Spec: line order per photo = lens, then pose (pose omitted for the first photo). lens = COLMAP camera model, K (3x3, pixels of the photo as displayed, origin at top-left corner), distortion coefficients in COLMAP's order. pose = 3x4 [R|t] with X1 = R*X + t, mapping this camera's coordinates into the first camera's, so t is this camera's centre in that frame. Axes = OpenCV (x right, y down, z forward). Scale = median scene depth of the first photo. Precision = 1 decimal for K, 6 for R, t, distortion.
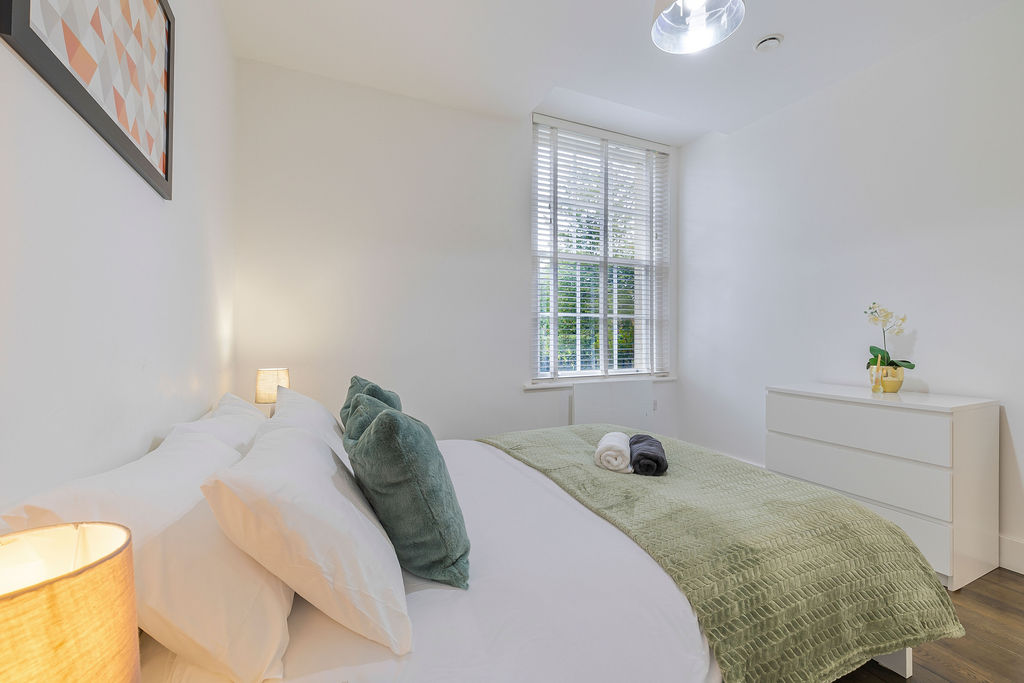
lens RADIAL K [[438.3, 0, 512.6], [0, 438.3, 341.4], [0, 0, 1]] dist [0.003014, 0.000301]
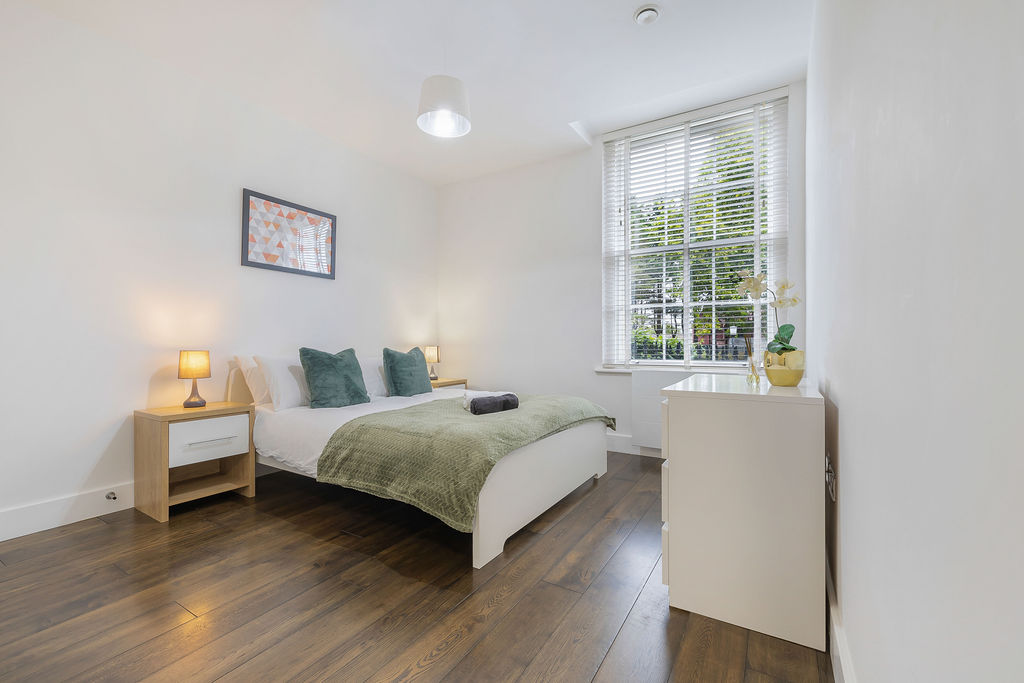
lens RADIAL K [[438.3, 0, 512.6], [0, 438.3, 338.2], [0, 0, 1]] dist [0.003014, 0.000301]
pose [[0.544023, -0.001204, -0.839069, 0.893058], [-0.000671, 0.999998, -0.001871, 0.020579], [0.839070, 0.001581, 0.544022, 0.164737]]
